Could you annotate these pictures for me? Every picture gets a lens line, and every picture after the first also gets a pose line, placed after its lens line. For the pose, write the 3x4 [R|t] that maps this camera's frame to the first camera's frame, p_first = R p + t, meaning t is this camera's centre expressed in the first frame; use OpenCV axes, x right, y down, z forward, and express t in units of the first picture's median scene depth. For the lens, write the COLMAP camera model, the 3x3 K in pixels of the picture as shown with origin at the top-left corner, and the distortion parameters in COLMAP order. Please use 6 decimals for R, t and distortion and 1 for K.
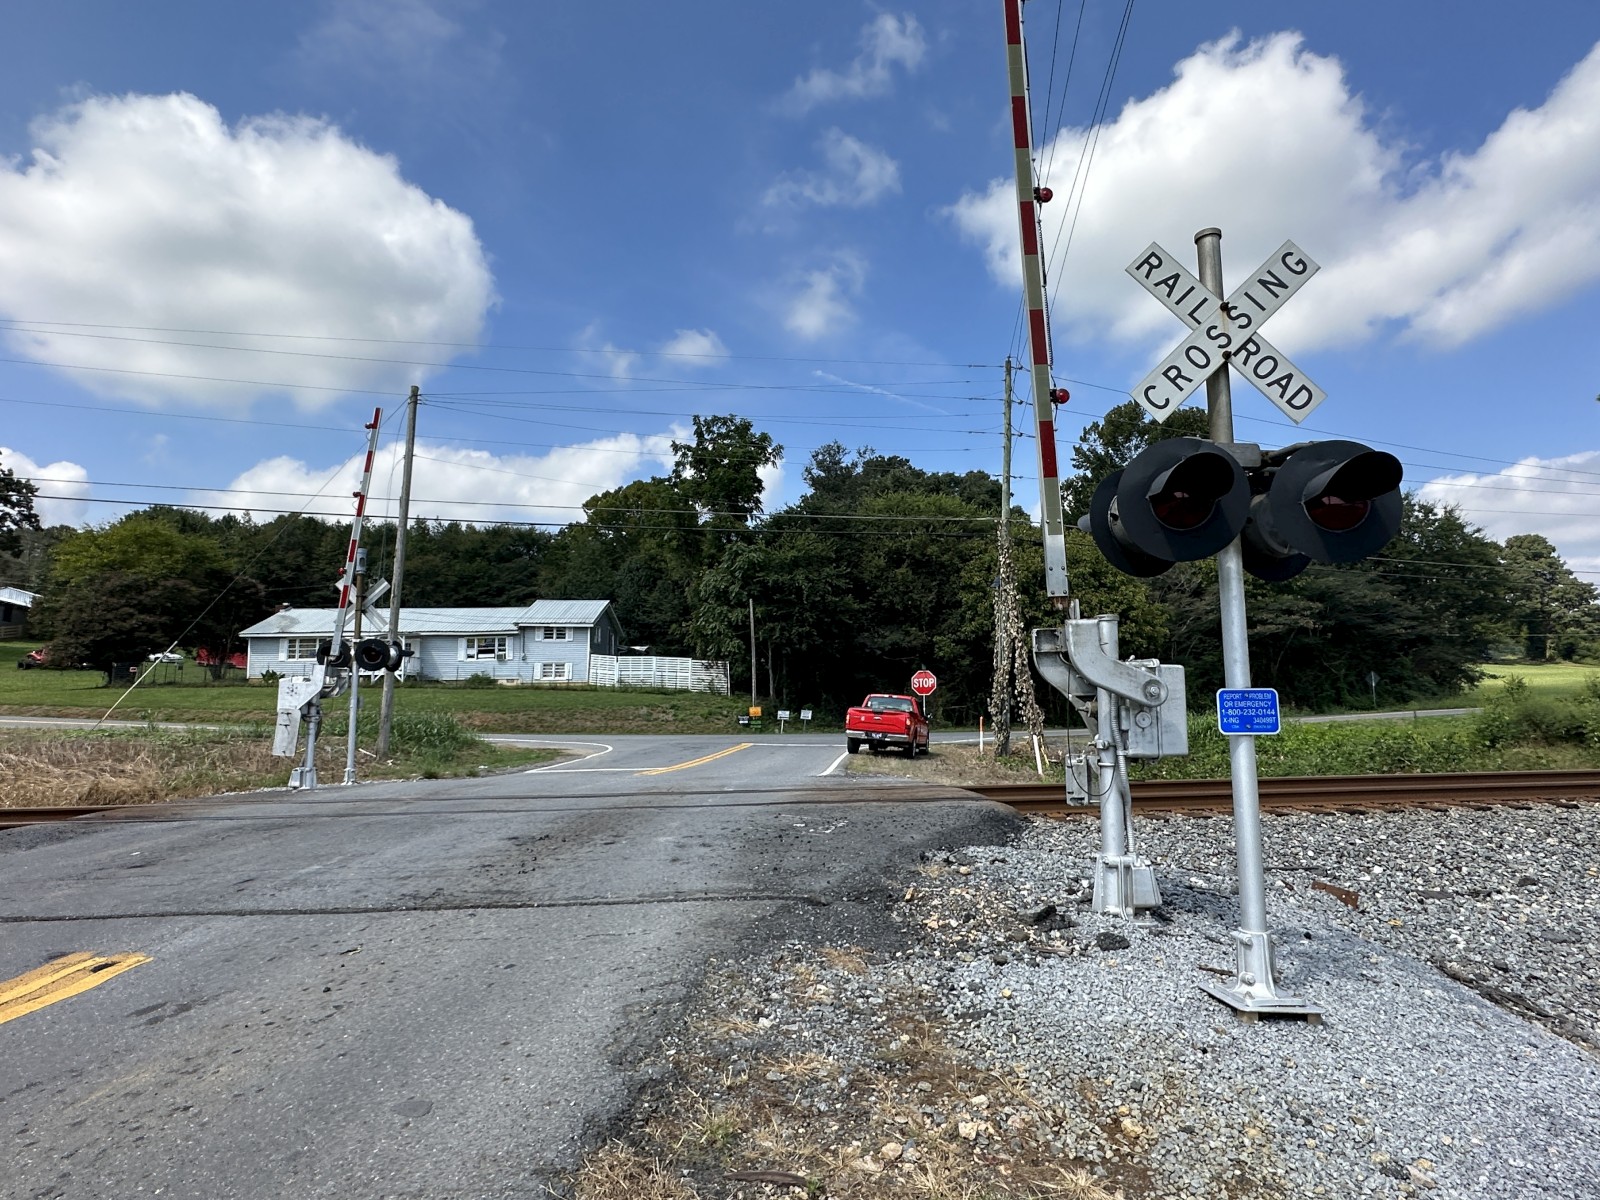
lens RADIAL K [[875.7, 0, 802.2], [0, 875.7, 596.6], [0, 0, 1]] dist [0.008079, -0.001692]
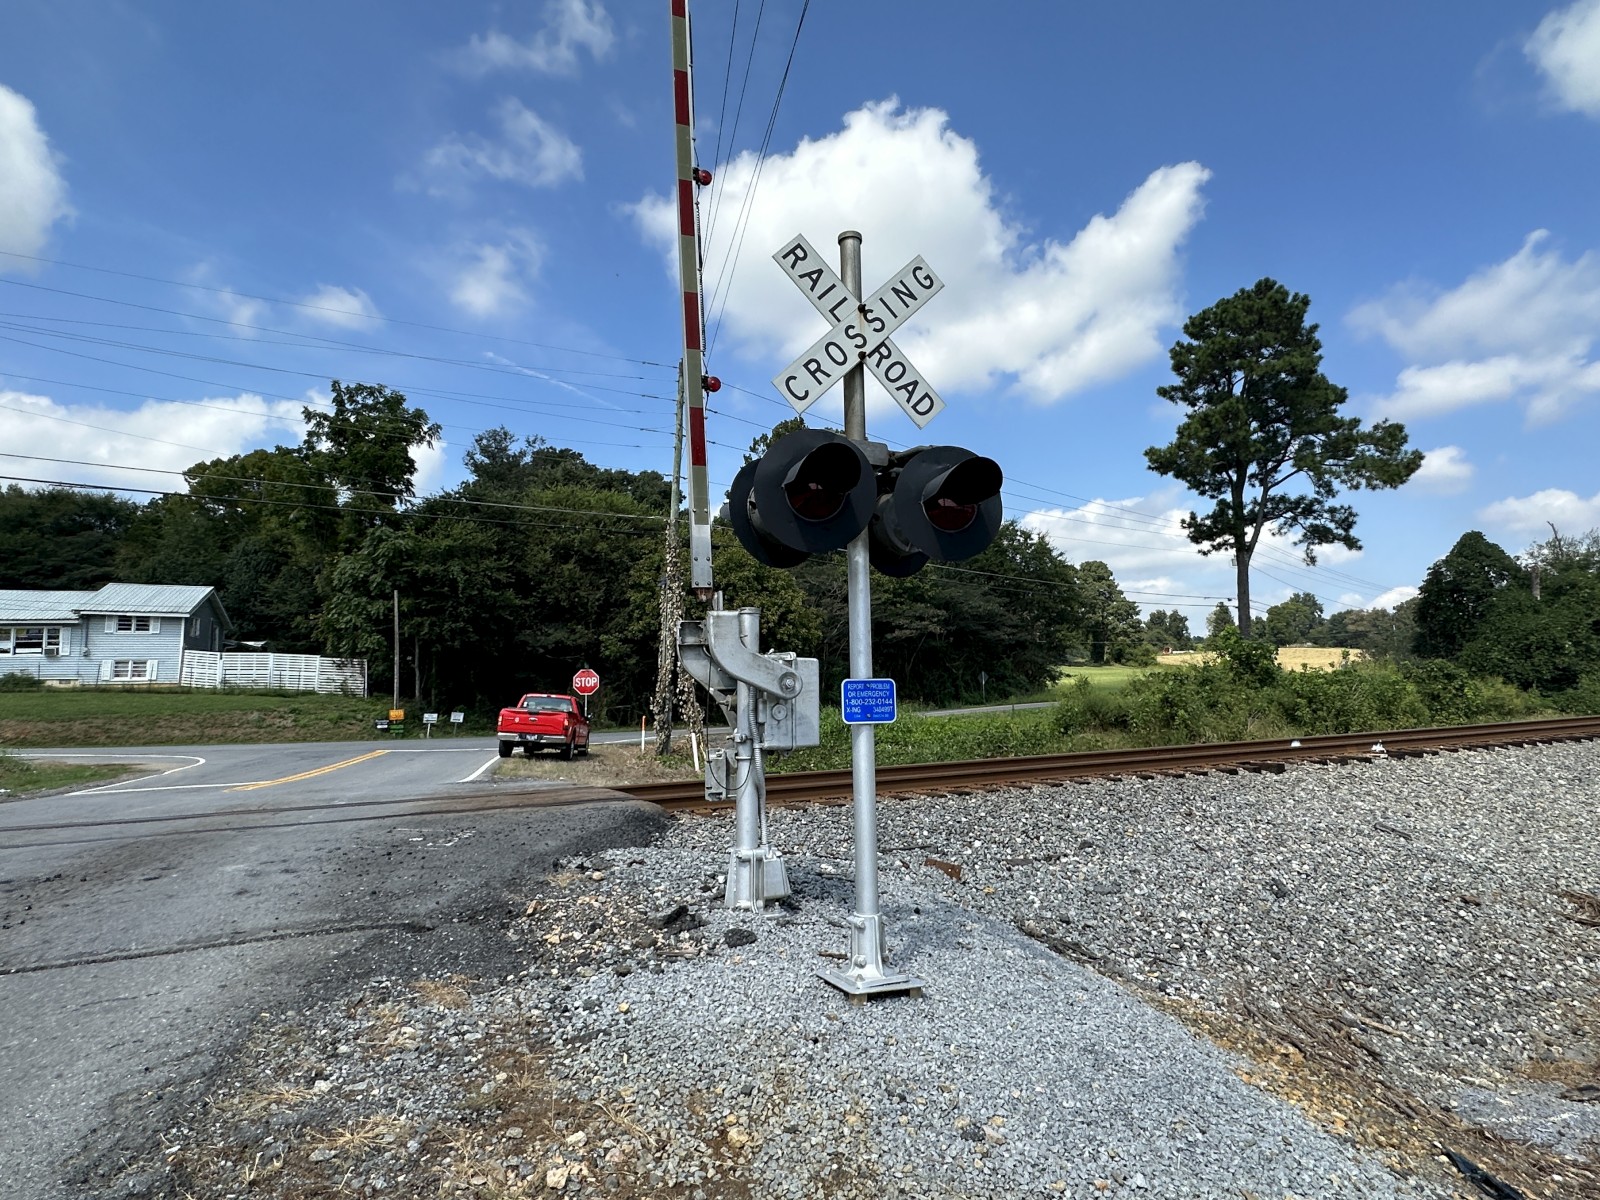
lens RADIAL K [[875.7, 0, 793.9], [0, 875.7, 596.7], [0, 0, 1]] dist [0.008079, -0.001692]
pose [[0.935323, 0.031503, 0.352390, 0.006950], [-0.031298, 0.999490, -0.006280, 0.002060], [-0.352408, -0.005155, 0.935832, 0.008148]]
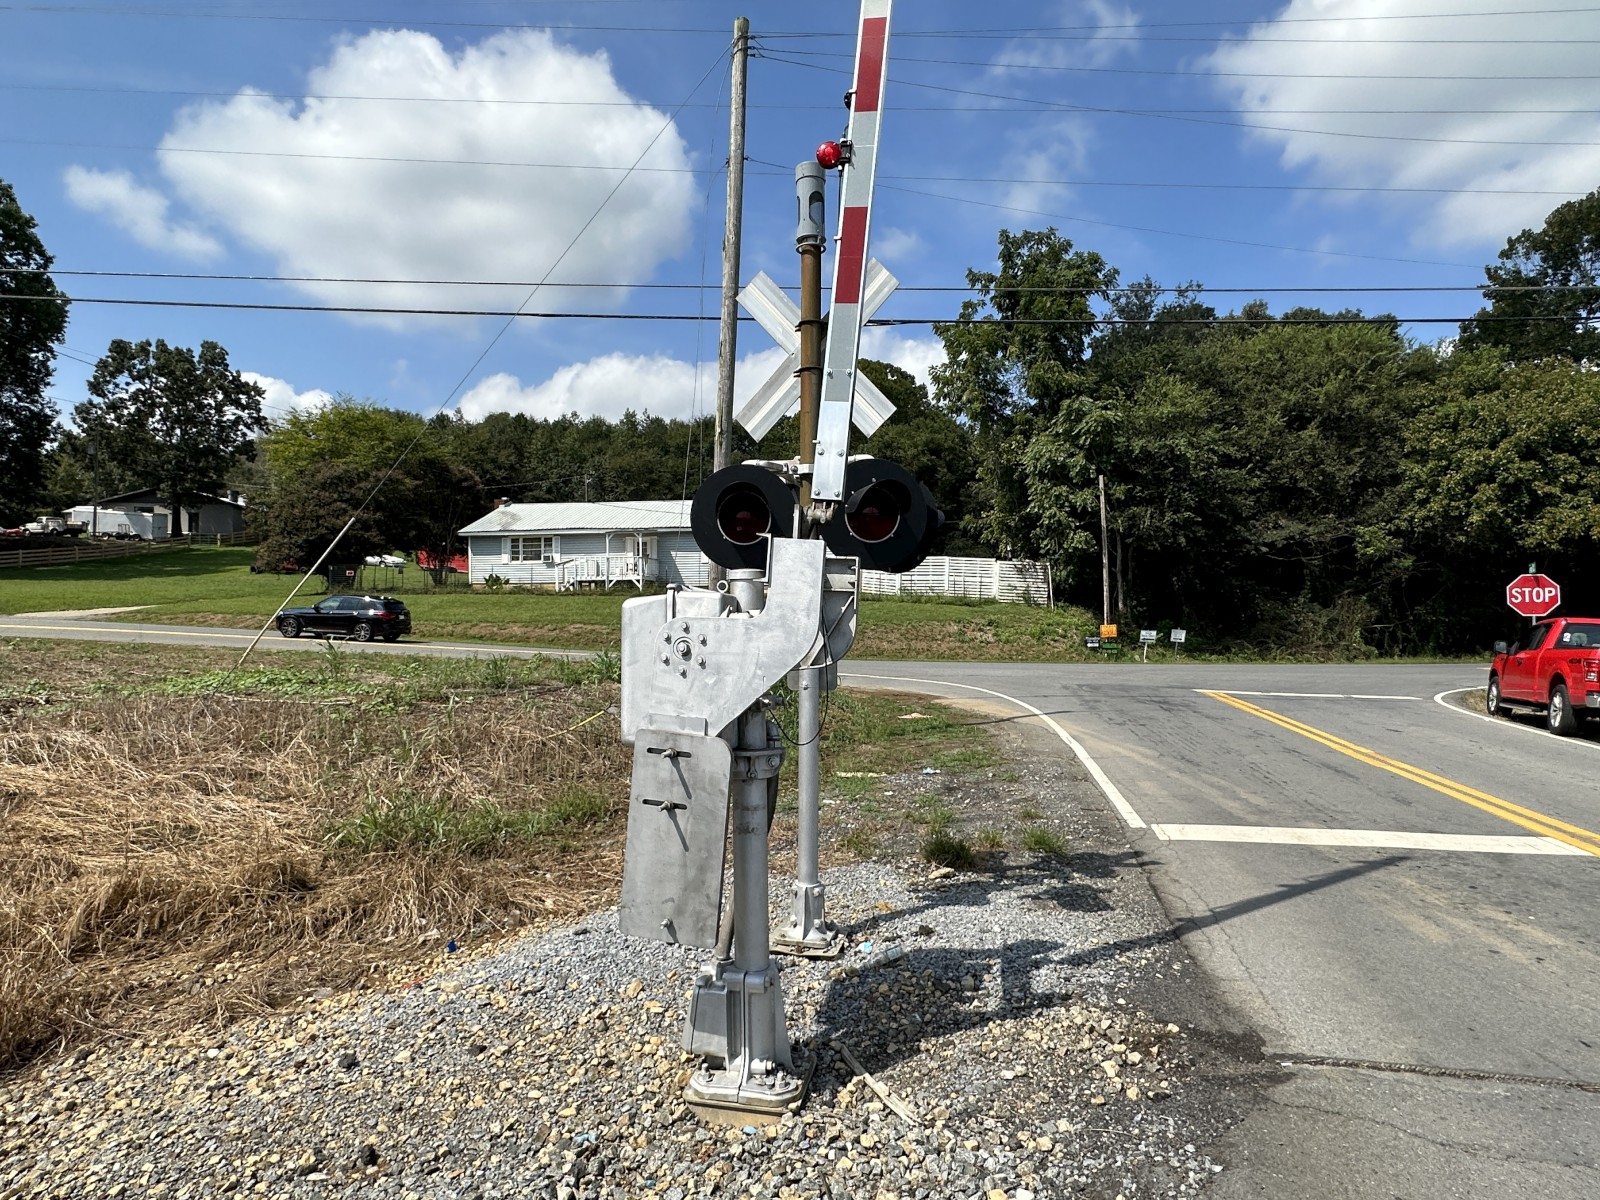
lens RADIAL K [[875.7, 0, 813.6], [0, 875.7, 583.7], [0, 0, 1]] dist [0.008079, -0.001692]
pose [[0.982957, 0.001533, -0.183827, -0.160484], [0.015552, 0.995687, 0.091467, 0.022024], [0.183174, -0.092767, 0.978694, 0.249026]]
